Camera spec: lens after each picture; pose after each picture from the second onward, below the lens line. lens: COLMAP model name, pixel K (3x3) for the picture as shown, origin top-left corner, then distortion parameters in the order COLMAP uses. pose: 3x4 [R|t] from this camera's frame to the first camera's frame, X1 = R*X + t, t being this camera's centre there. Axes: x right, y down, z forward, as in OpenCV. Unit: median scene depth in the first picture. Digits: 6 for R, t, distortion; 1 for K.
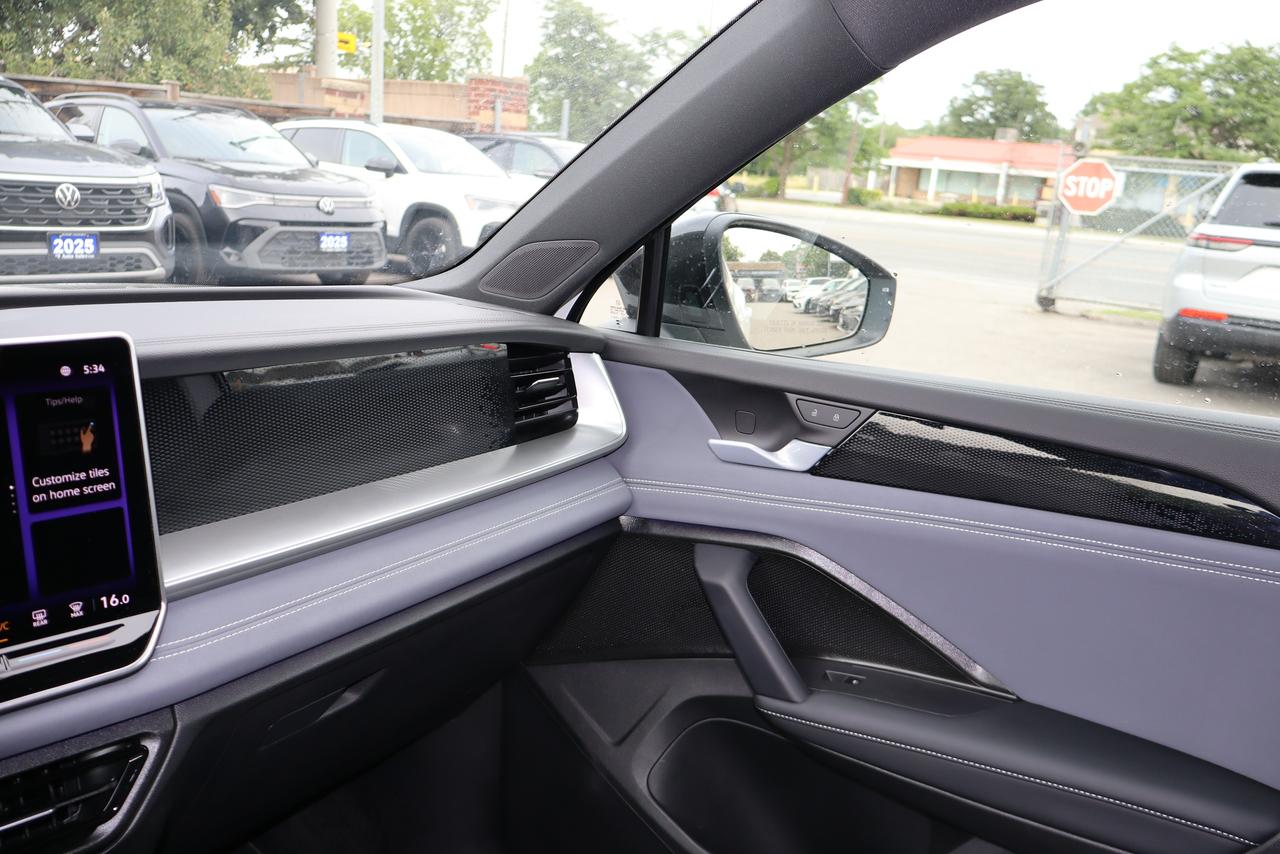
lens RADIAL K [[1070.4, 0, 640.0], [0, 1070.4, 427.0], [0, 0, 1]] dist [-0.010212, 0.005972]
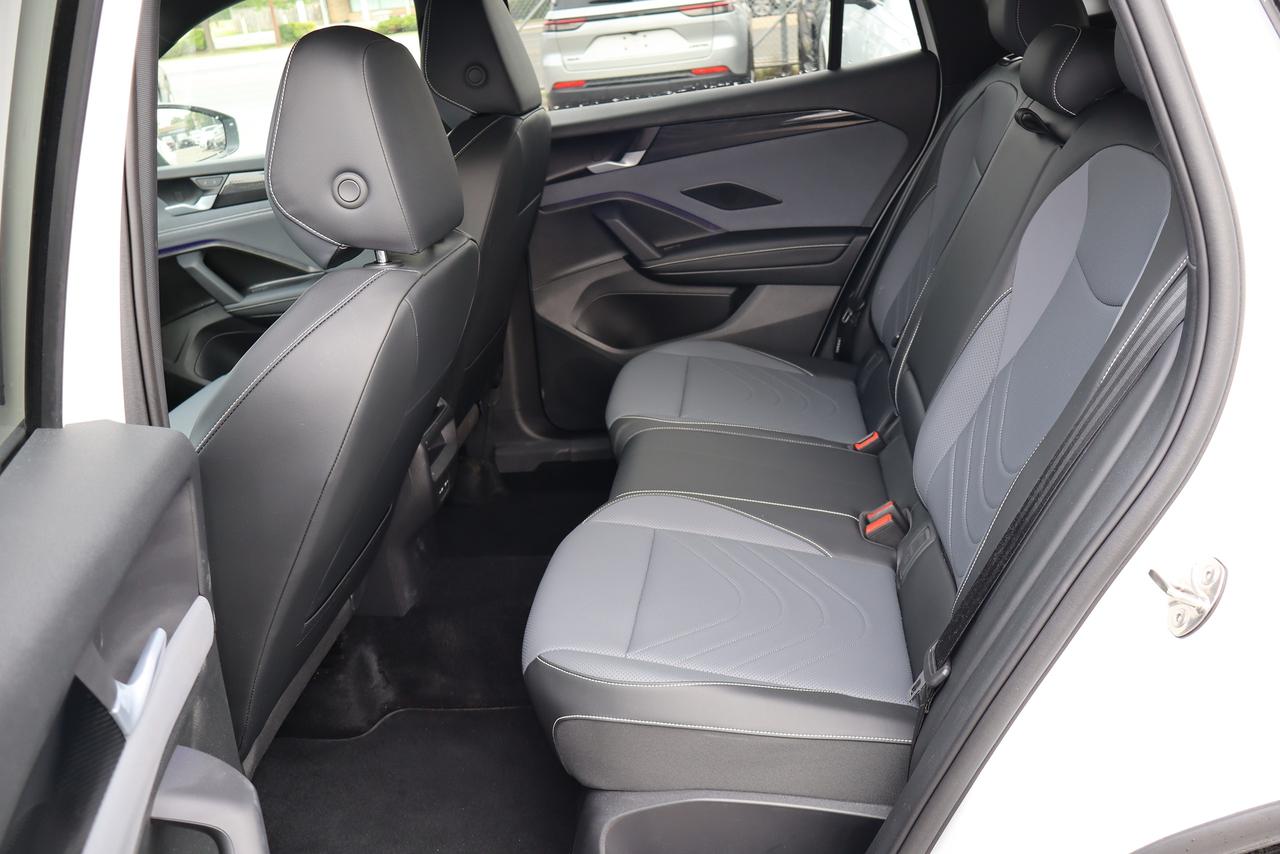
lens RADIAL K [[1070.4, 0, 640.0], [0, 1070.4, 427.0], [0, 0, 1]] dist [-0.010212, 0.005972]
pose [[0.864968, -0.337067, 0.371775, -0.037440], [0.276624, 0.938379, 0.207182, 0.152577], [-0.418700, -0.076364, 0.904908, -0.899466]]
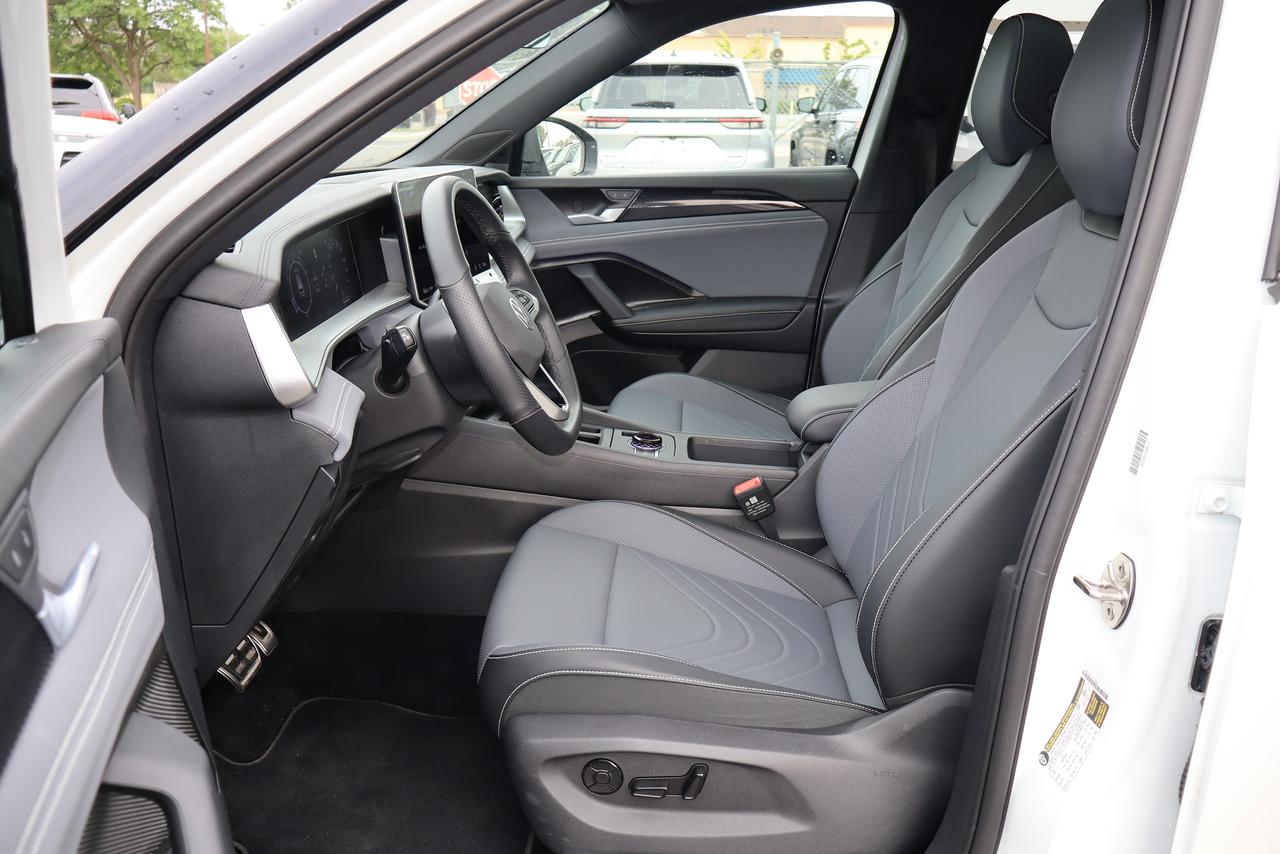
lens RADIAL K [[1070.4, 0, 640.0], [0, 1070.4, 427.0], [0, 0, 1]] dist [-0.010212, 0.005972]
pose [[0.839694, -0.223919, 0.494747, -0.602554], [0.182541, 0.974406, 0.131197, 0.104193], [-0.511461, -0.019854, 0.859077, -0.601117]]
